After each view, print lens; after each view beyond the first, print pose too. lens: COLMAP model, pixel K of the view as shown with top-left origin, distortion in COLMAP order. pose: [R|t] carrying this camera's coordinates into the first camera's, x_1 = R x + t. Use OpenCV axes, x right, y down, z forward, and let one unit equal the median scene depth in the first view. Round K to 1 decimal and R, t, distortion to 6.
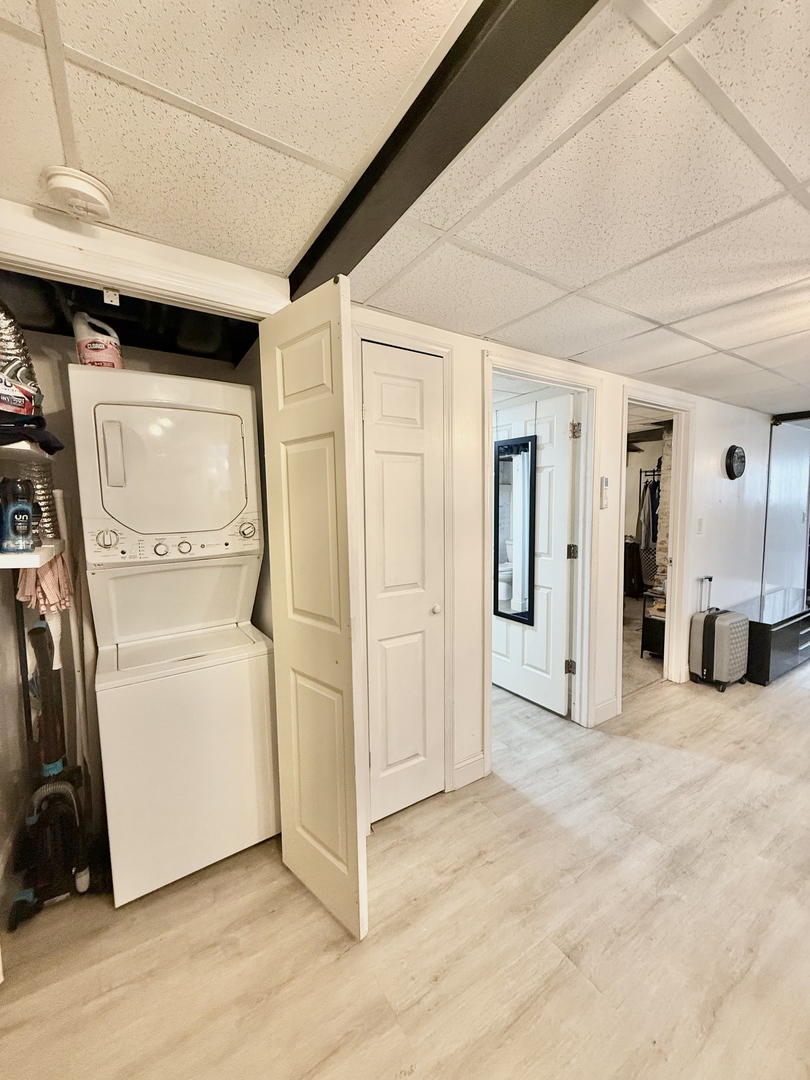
lens RADIAL K [[428.4, 0, 403.7], [0, 428.4, 537.5], [0, 0, 1]] dist [-0.000237, 0.000022]
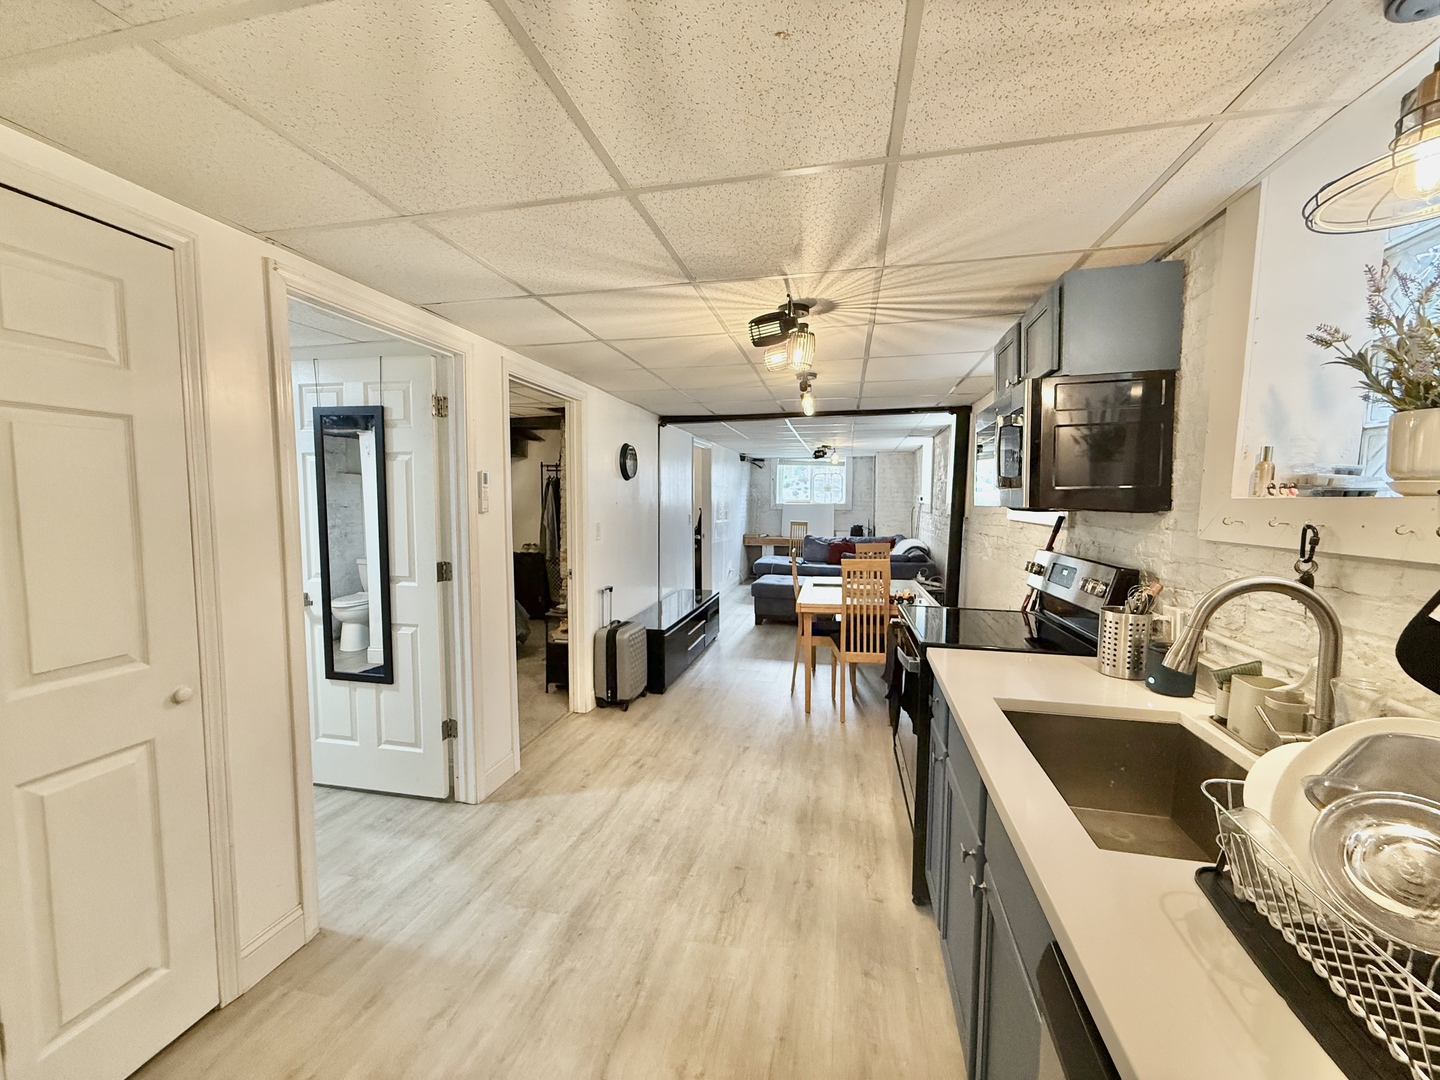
lens RADIAL K [[571.2, 0, 713.8], [0, 571.2, 540.9], [0, 0, 1]] dist [-0.000237, 0.000022]
pose [[0.713250, -0.037815, 0.699889, 0.046653], [0.045561, 0.998933, 0.007541, -0.006484], [-0.699427, 0.026509, 0.714212, -0.023388]]
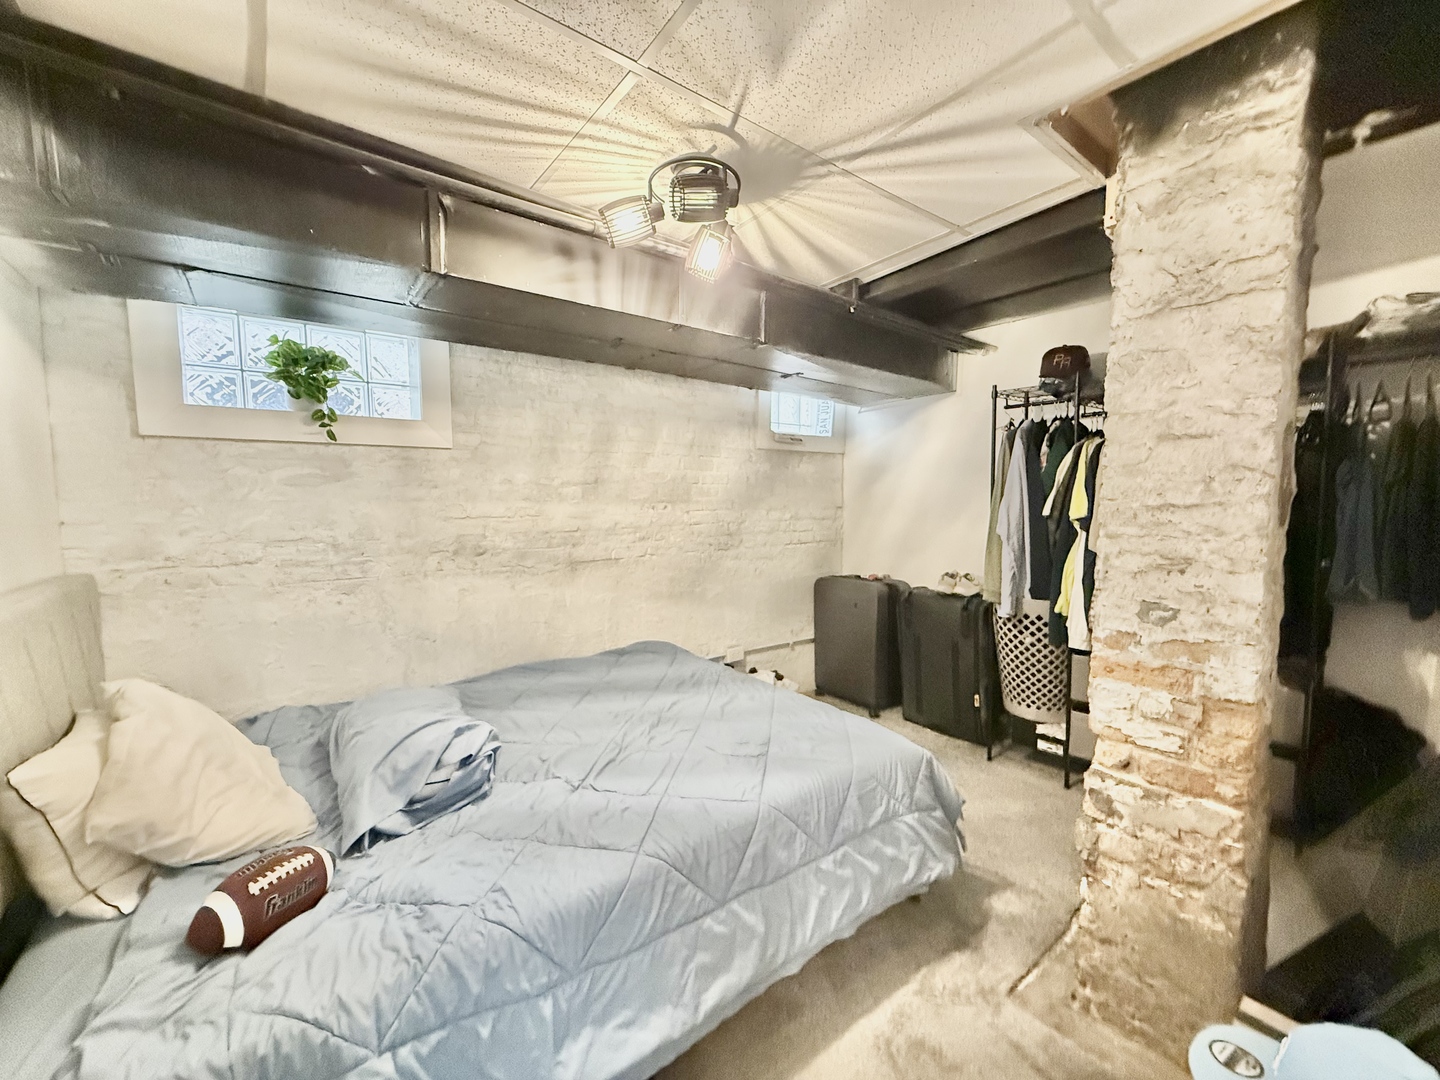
lens RADIAL K [[571.2, 0, 717.4], [0, 571.2, 541.2], [0, 0, 1]] dist [-0.000237, 0.000022]
pose [[0.994215, -0.006923, 0.107184, 0.764184], [0.007536, 0.999958, -0.005308, -0.089213], [-0.107143, 0.006085, 0.994225, 1.545819]]
